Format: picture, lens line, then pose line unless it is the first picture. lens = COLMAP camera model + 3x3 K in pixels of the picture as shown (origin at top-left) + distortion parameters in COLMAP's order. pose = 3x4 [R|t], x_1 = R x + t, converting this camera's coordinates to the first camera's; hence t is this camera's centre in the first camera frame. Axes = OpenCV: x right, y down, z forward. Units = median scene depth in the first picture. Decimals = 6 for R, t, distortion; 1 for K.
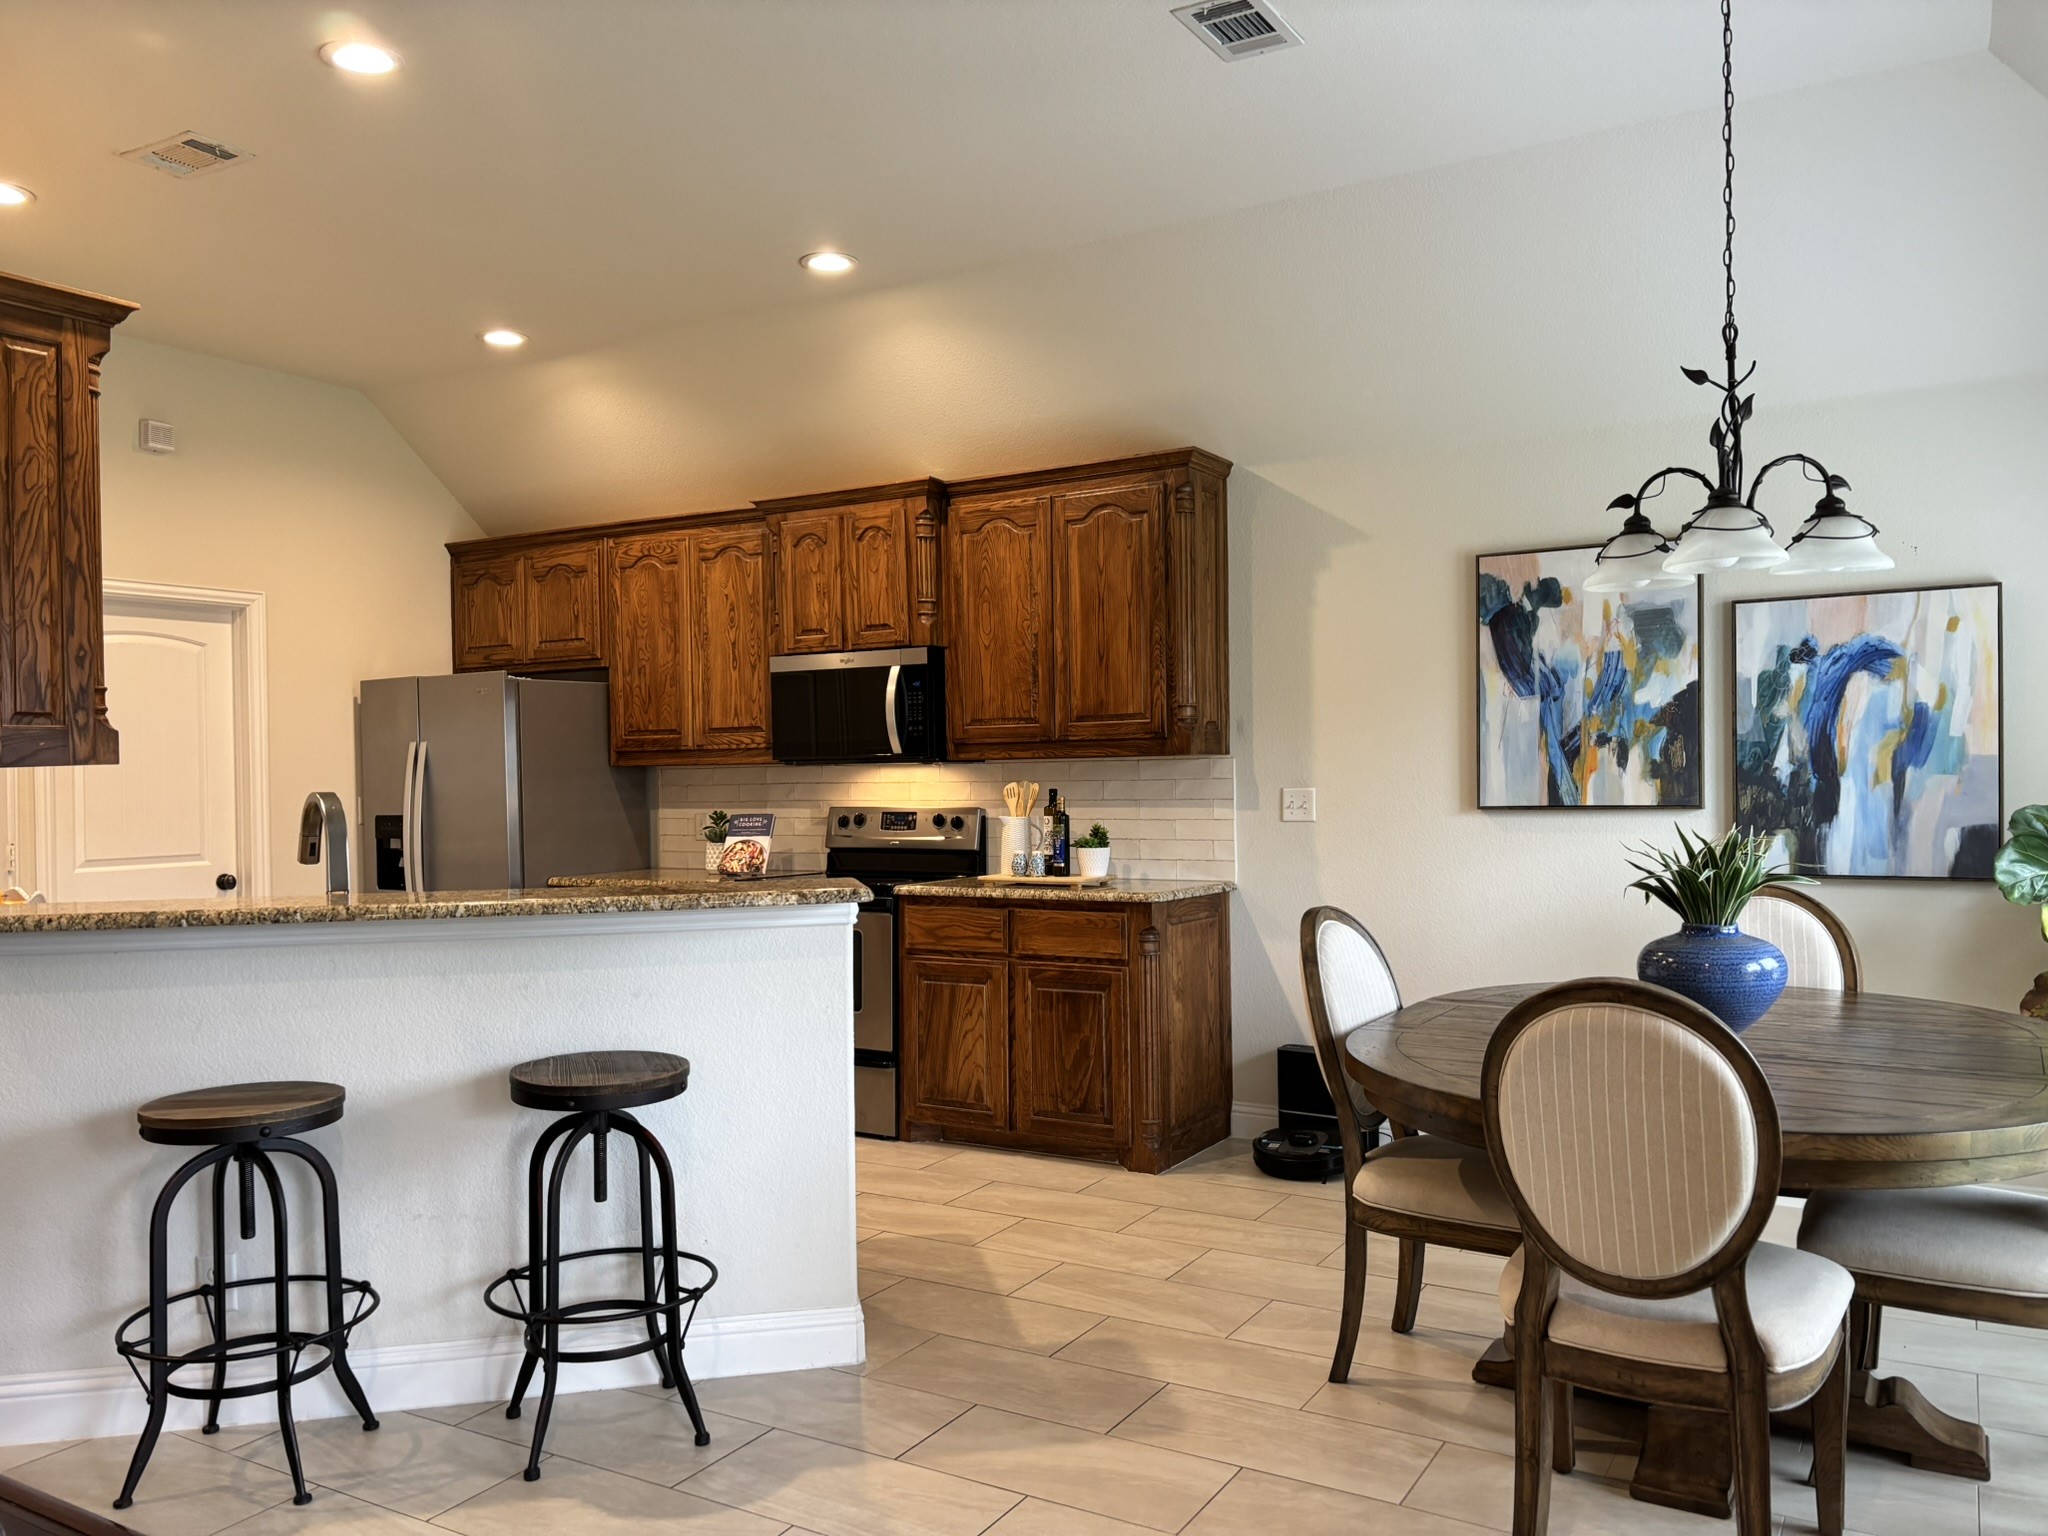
lens RADIAL K [[1576.4, 0, 1023.1], [0, 1576.4, 780.9], [0, 0, 1]] dist [0.048623, -0.035788]
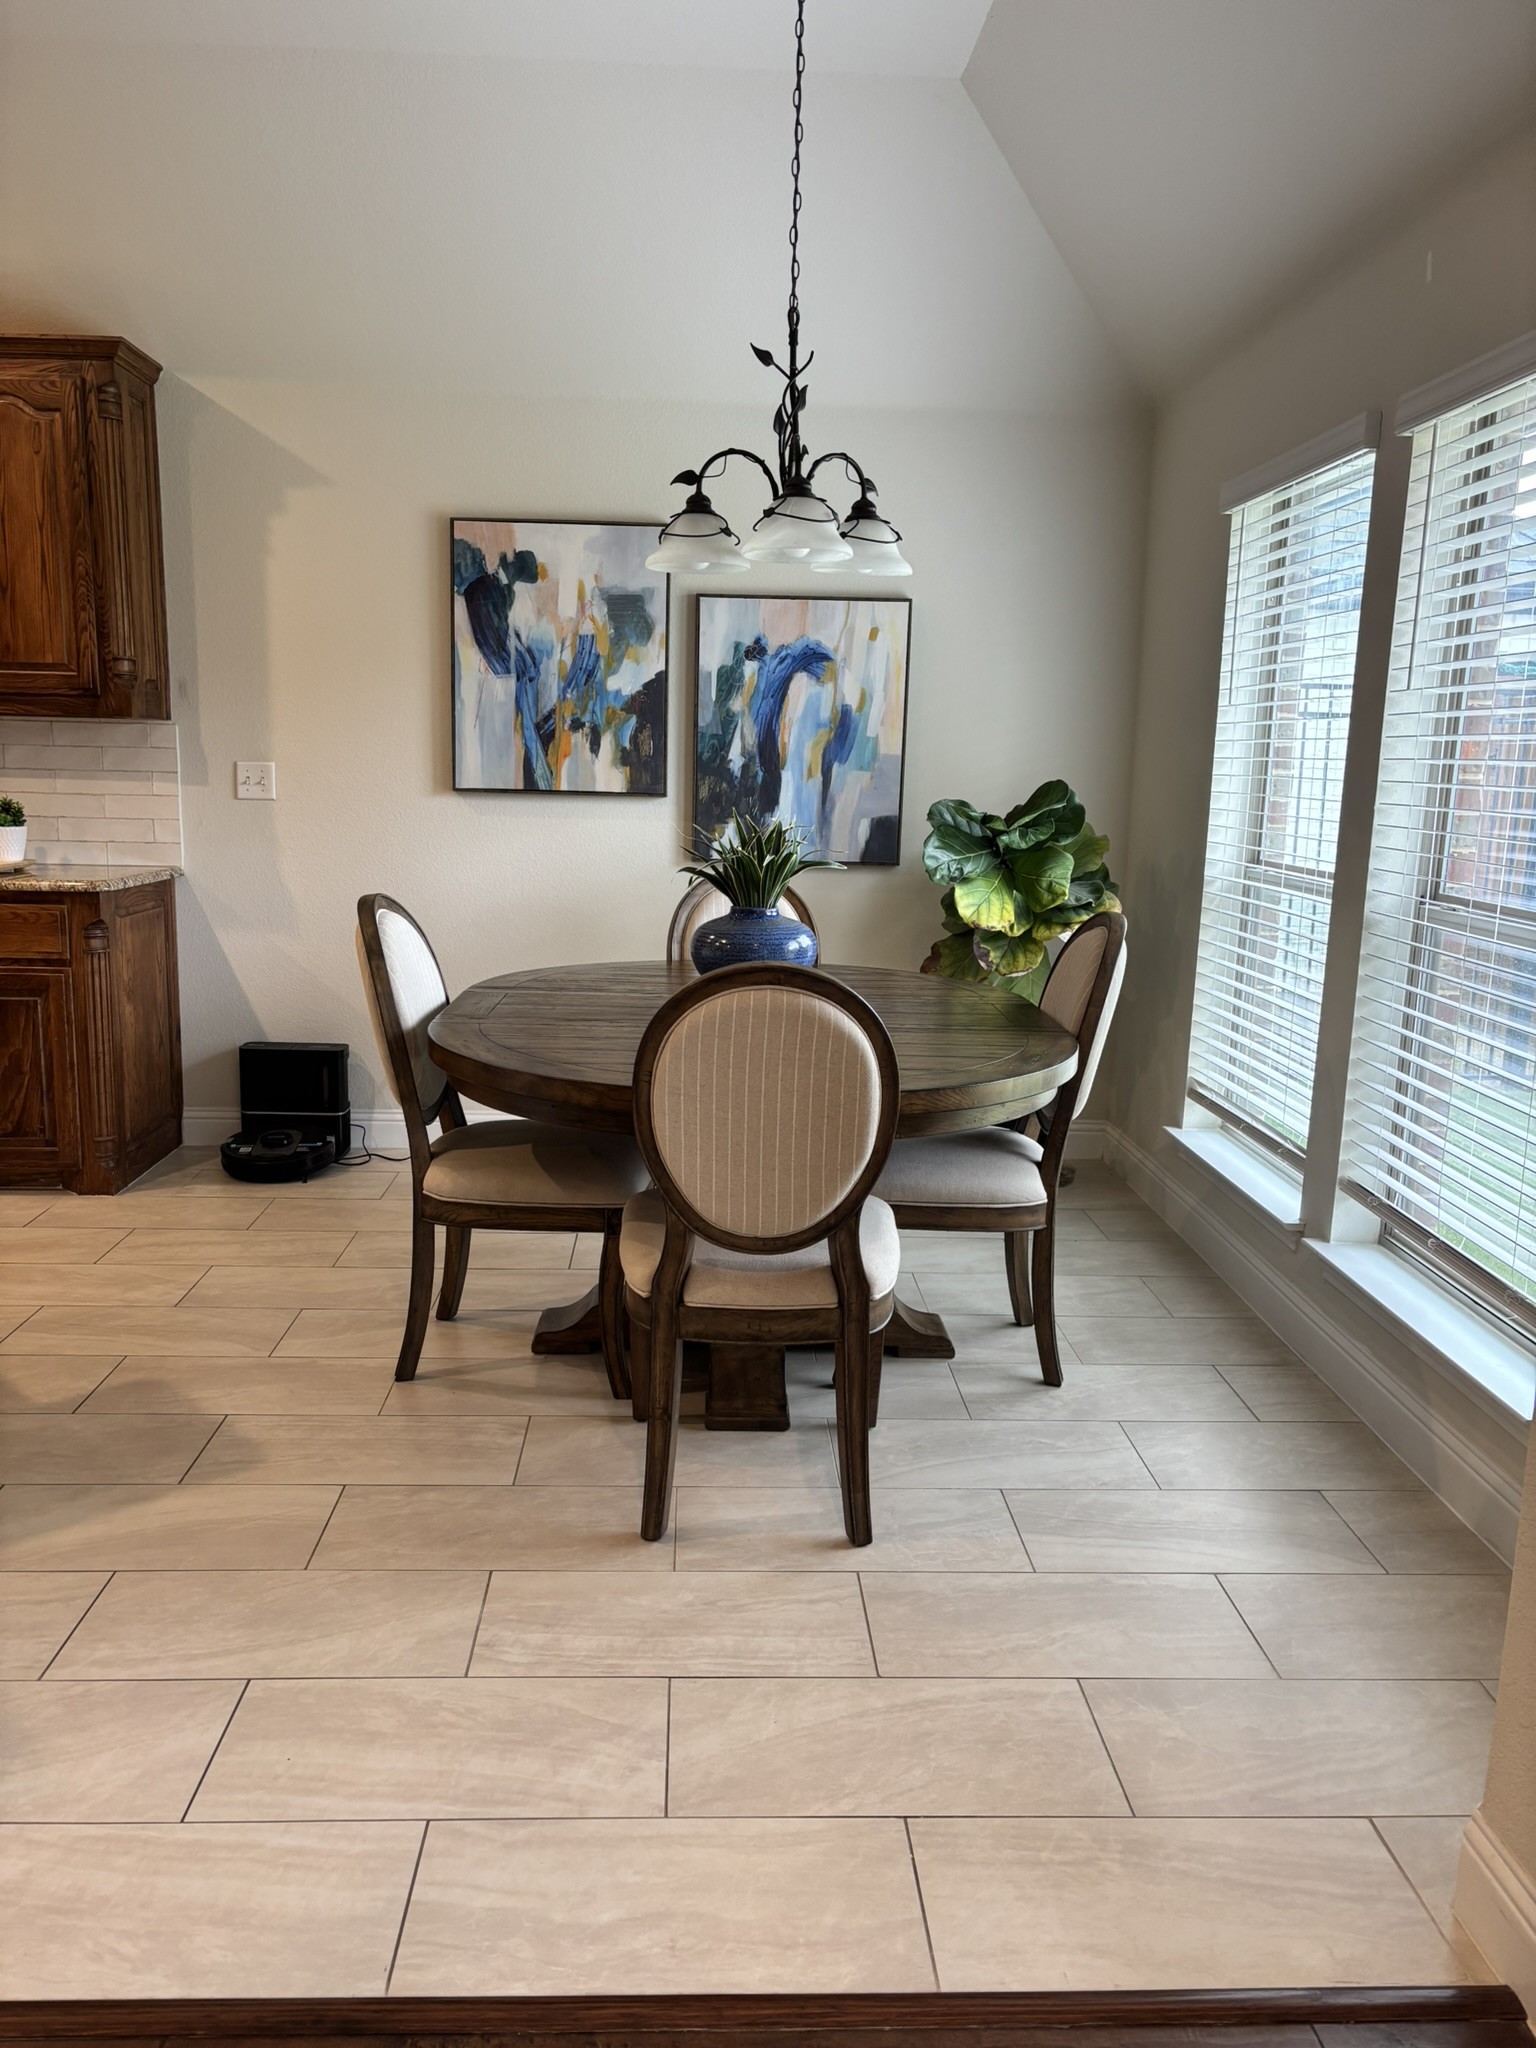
lens RADIAL K [[1576.4, 0, 782.6], [0, 1576.4, 1038.9], [0, 0, 1]] dist [0.048623, -0.035788]
pose [[0.832419, -0.062288, 0.550635, -0.087947], [-0.033194, 0.986274, 0.161748, 0.004149], [-0.553152, -0.152920, 0.818925, 0.069654]]
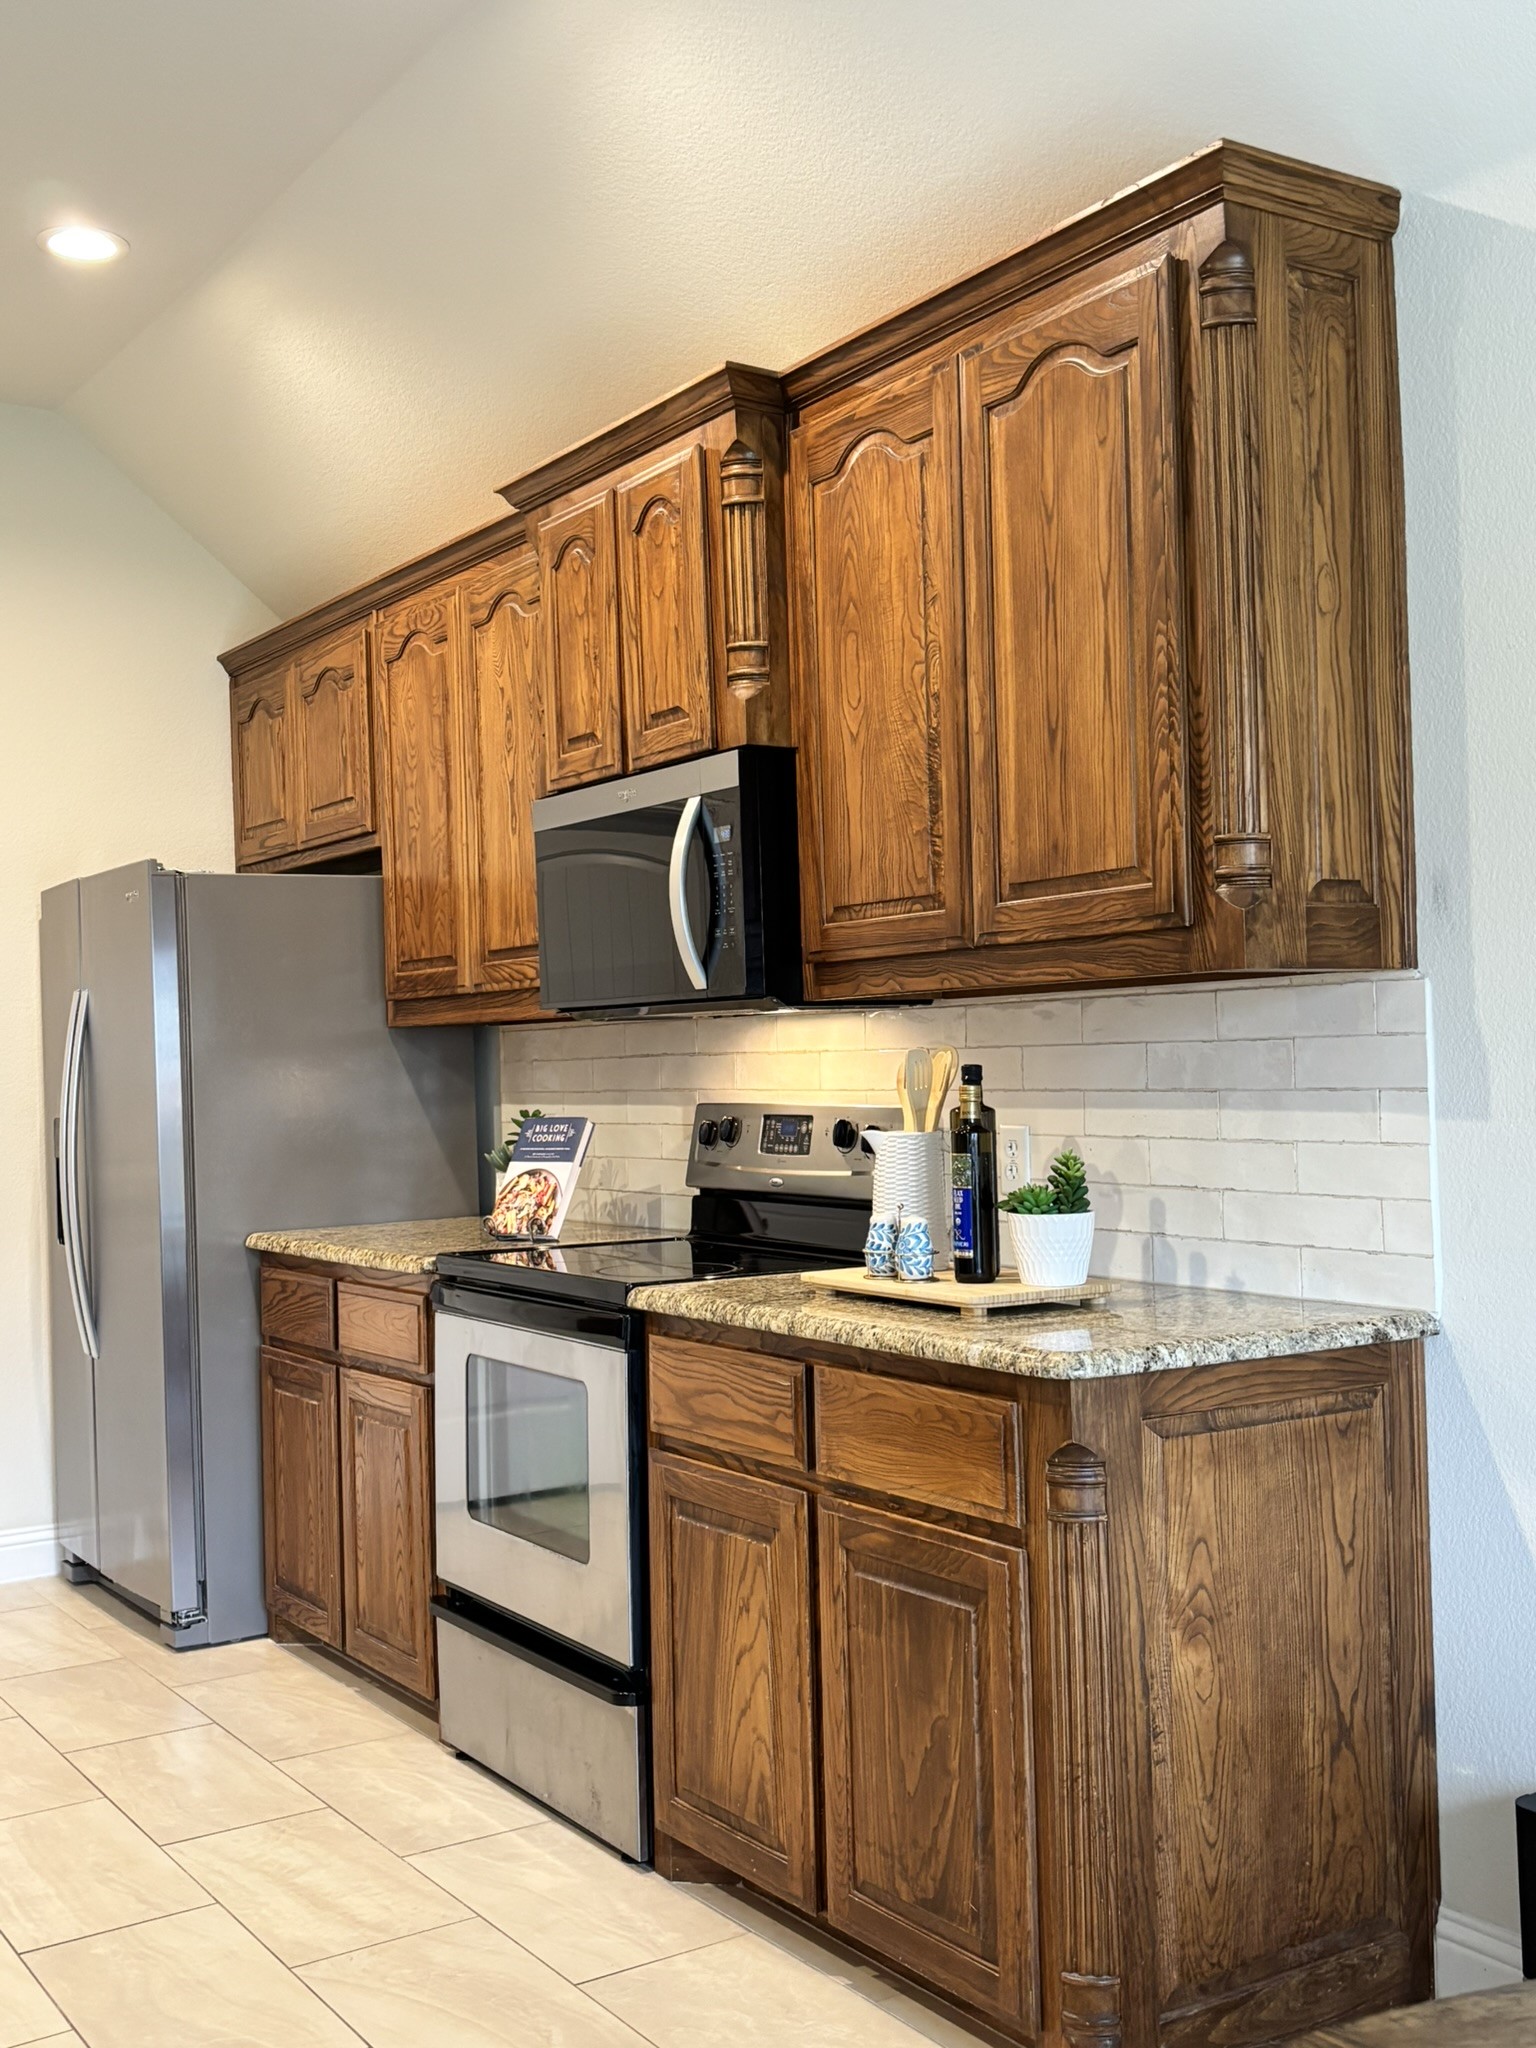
lens RADIAL K [[2113.7, 0, 772.8], [0, 2113.7, 1016.1], [0, 0, 1]] dist [0.002811, 0.000000]
pose [[0.896542, -0.019655, -0.442521, 0.230389], [0.013957, 0.999772, -0.016130, 0.000423], [0.442738, 0.008285, 0.896613, 0.517350]]
